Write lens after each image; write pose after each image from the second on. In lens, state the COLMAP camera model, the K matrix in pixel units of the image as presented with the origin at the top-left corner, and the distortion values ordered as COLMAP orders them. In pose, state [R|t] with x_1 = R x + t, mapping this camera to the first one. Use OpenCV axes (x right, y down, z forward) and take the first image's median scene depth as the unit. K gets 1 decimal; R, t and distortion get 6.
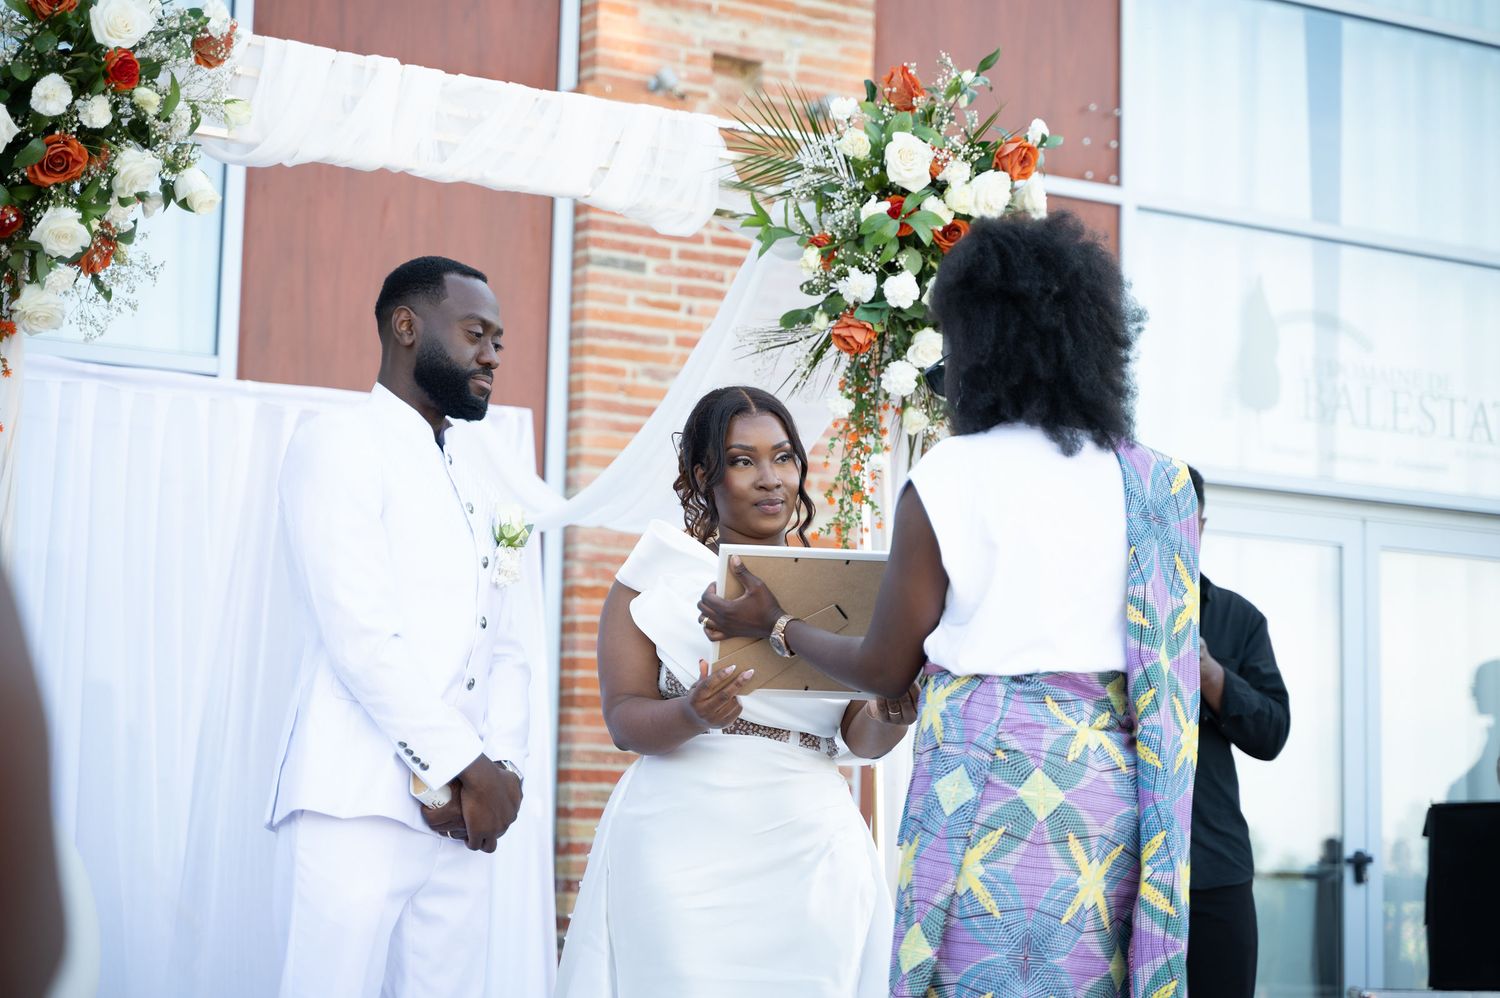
lens RADIAL K [[3220.3, 0, 750.0], [0, 3220.3, 499.0], [0, 0, 1]] dist [-0.104467, -0.122103]
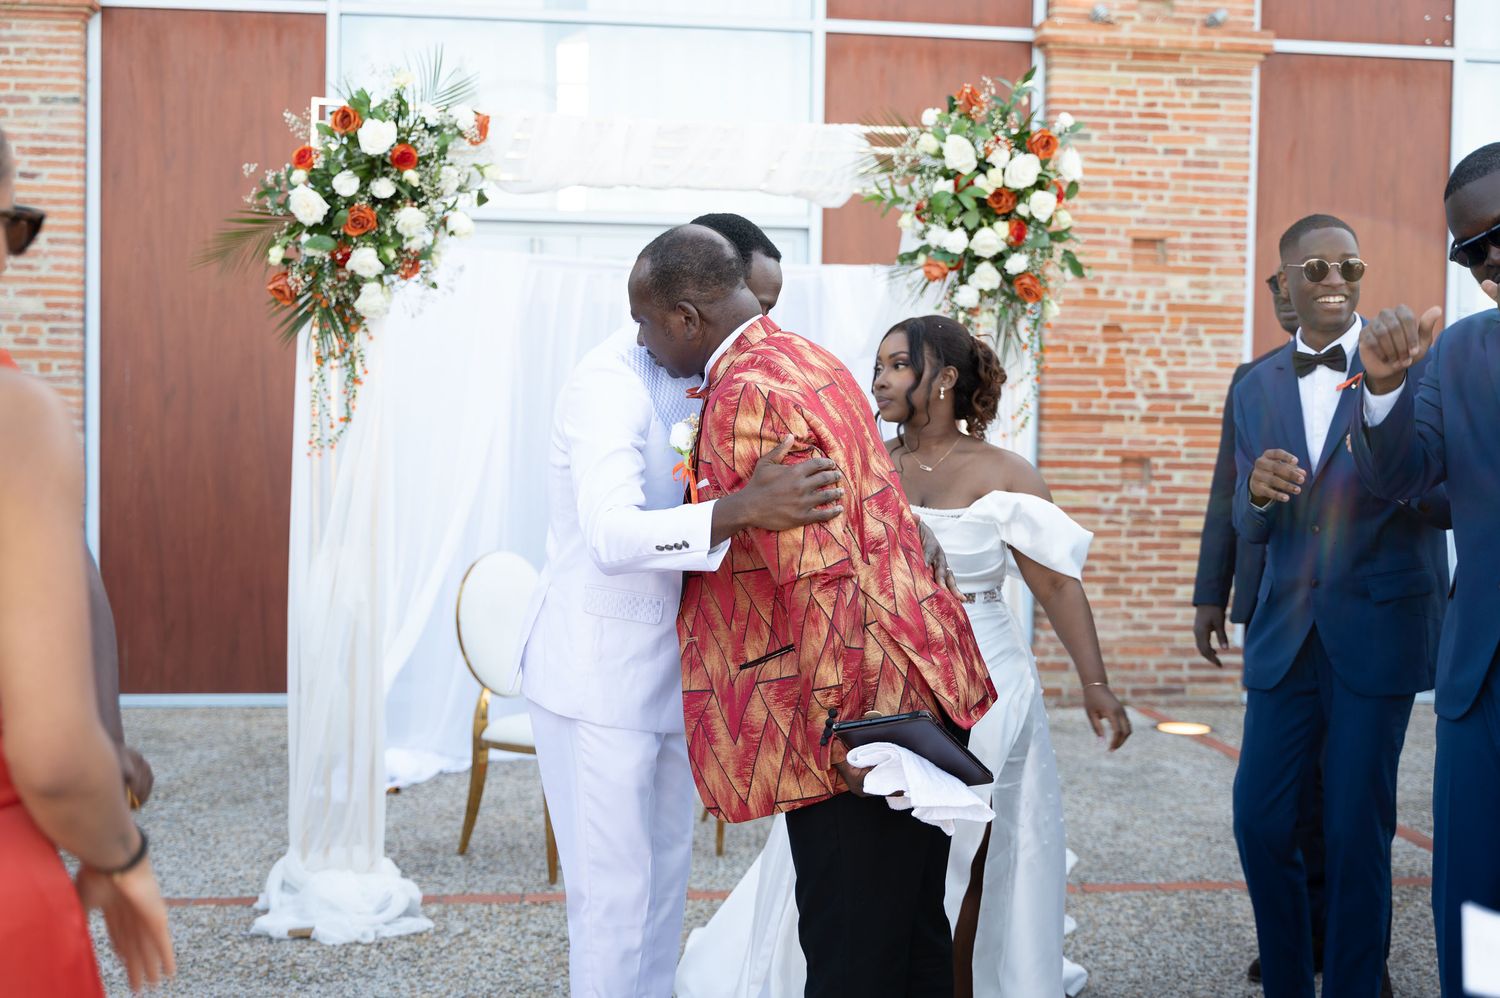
lens RADIAL K [[1909.5, 0, 750.0], [0, 1909.5, 499.0], [0, 0, 1]] dist [-0.025134, -0.057056]
pose [[0.917382, 0.012575, -0.397809, 0.311400], [0.054859, 0.985966, 0.157677, -0.090512], [0.394208, -0.166473, 0.903818, 0.125932]]
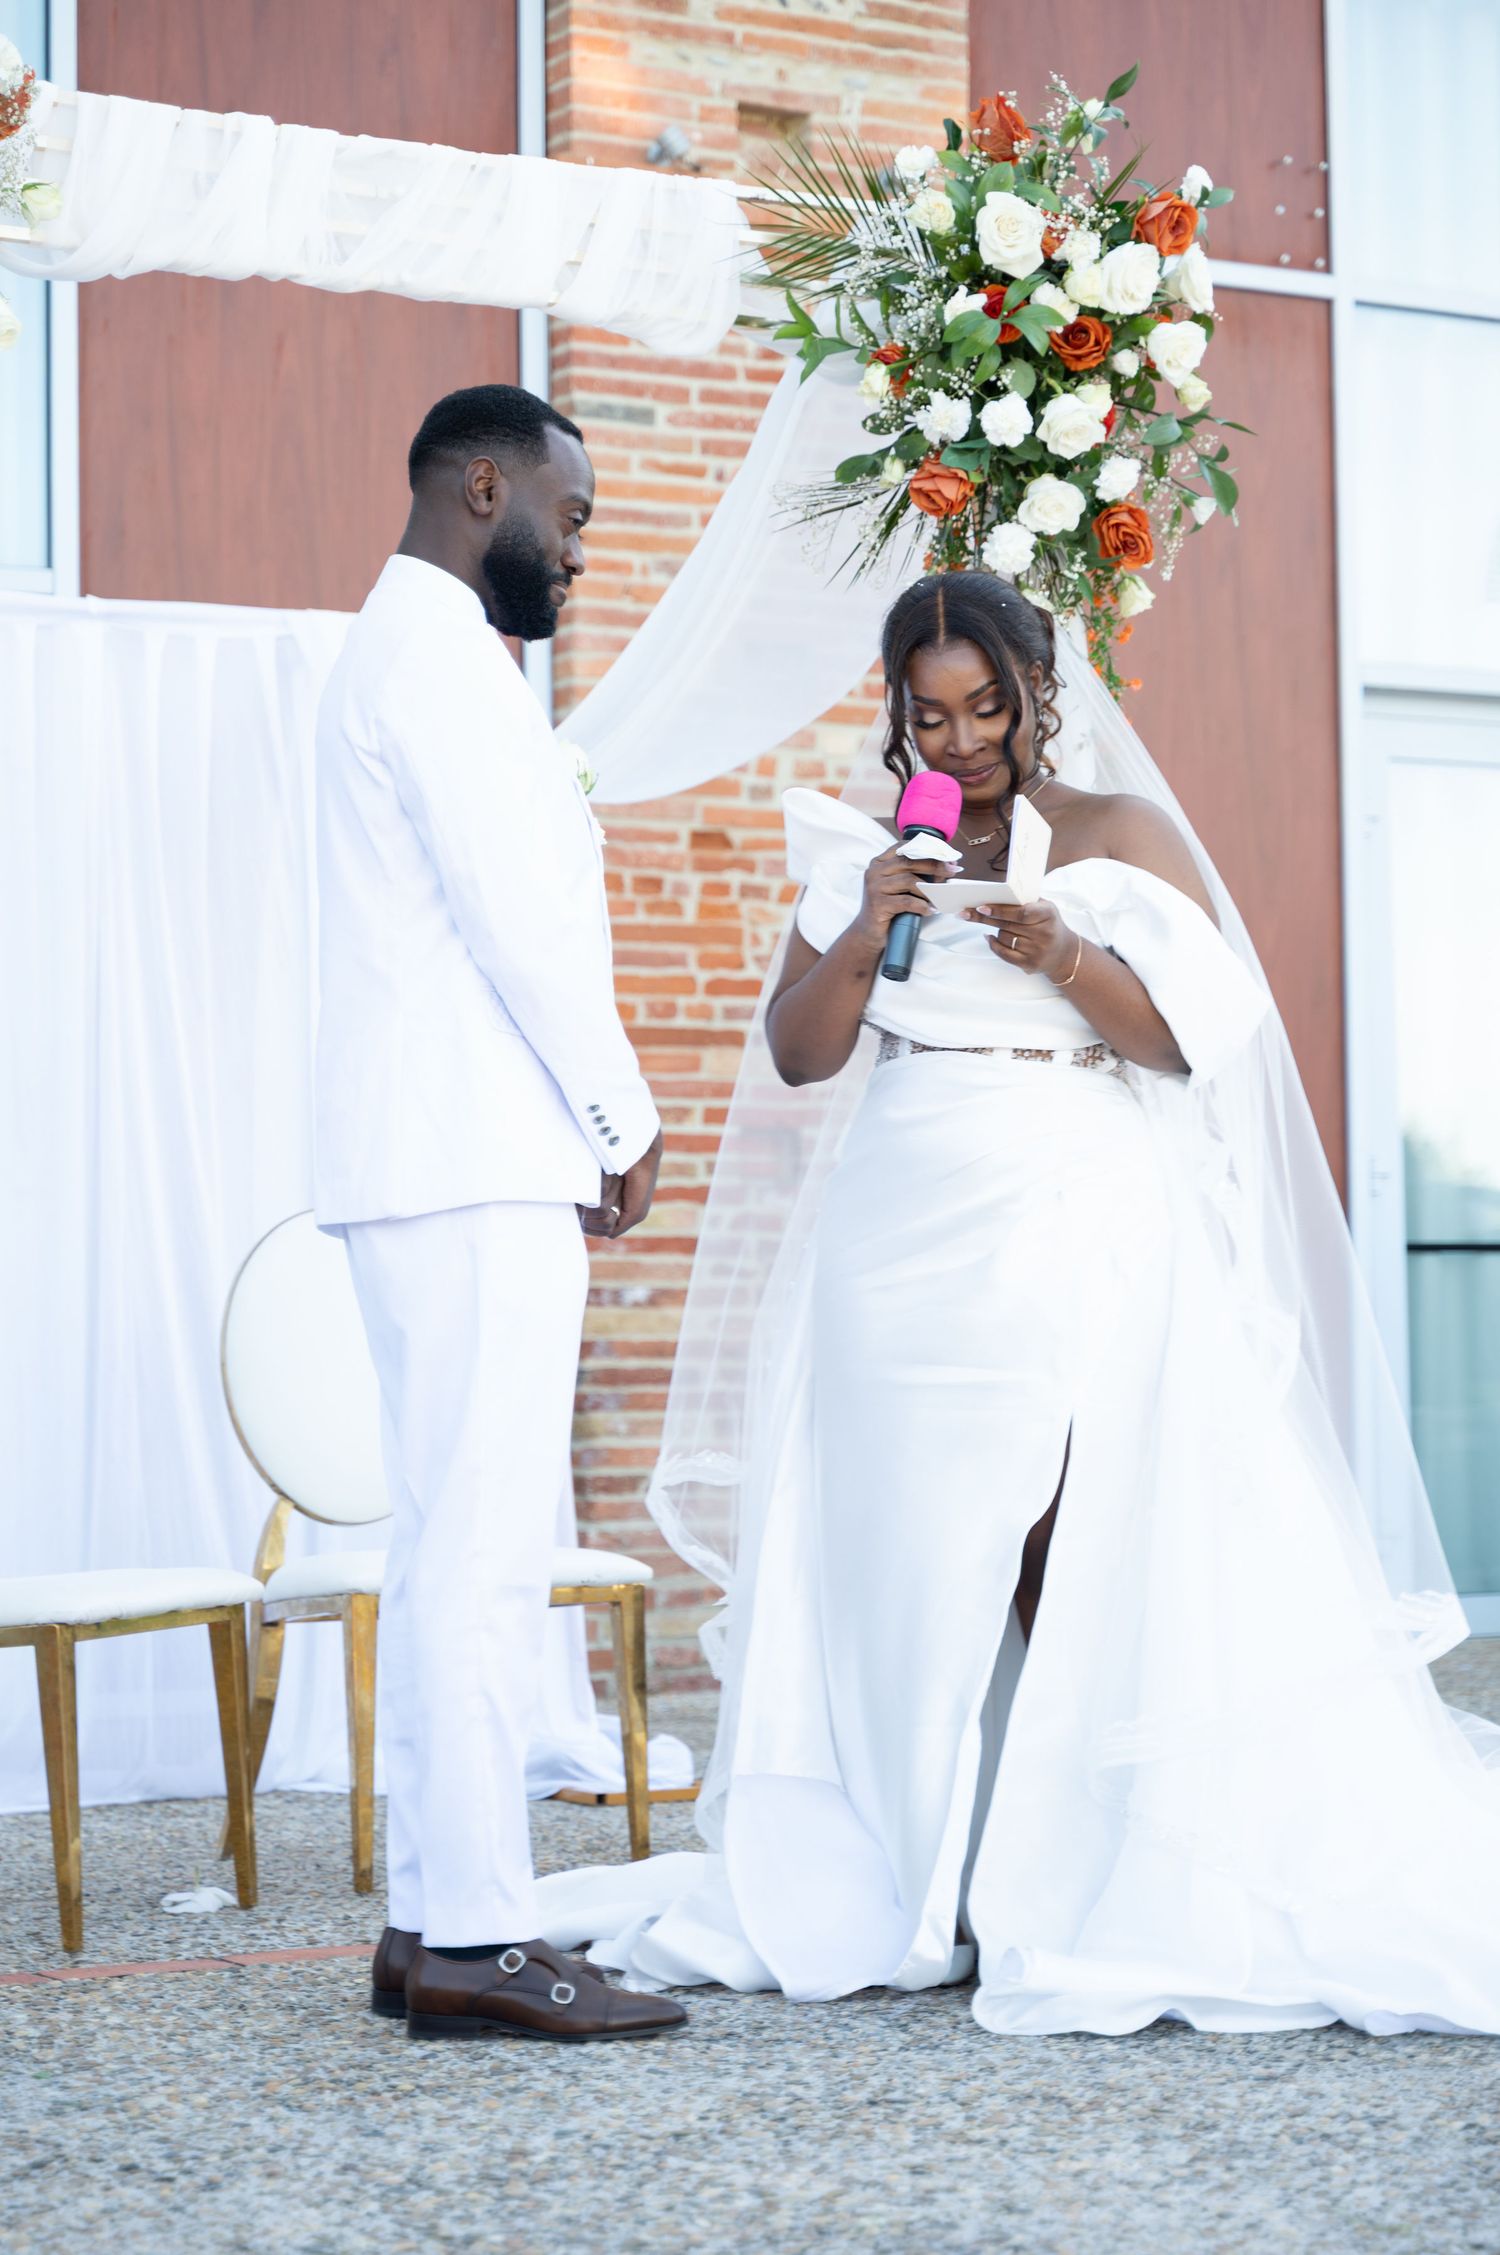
lens RADIAL K [[4524.6, 0, 736.7], [0, 4524.6, 1145.2], [0, 0, 1]] dist [-0.026261, -0.394355]
pose [[0.998951, -0.038283, -0.025108, 0.007022], [0.040276, 0.995621, 0.084364, 0.006331], [0.021768, -0.085287, 0.996119, 0.008620]]
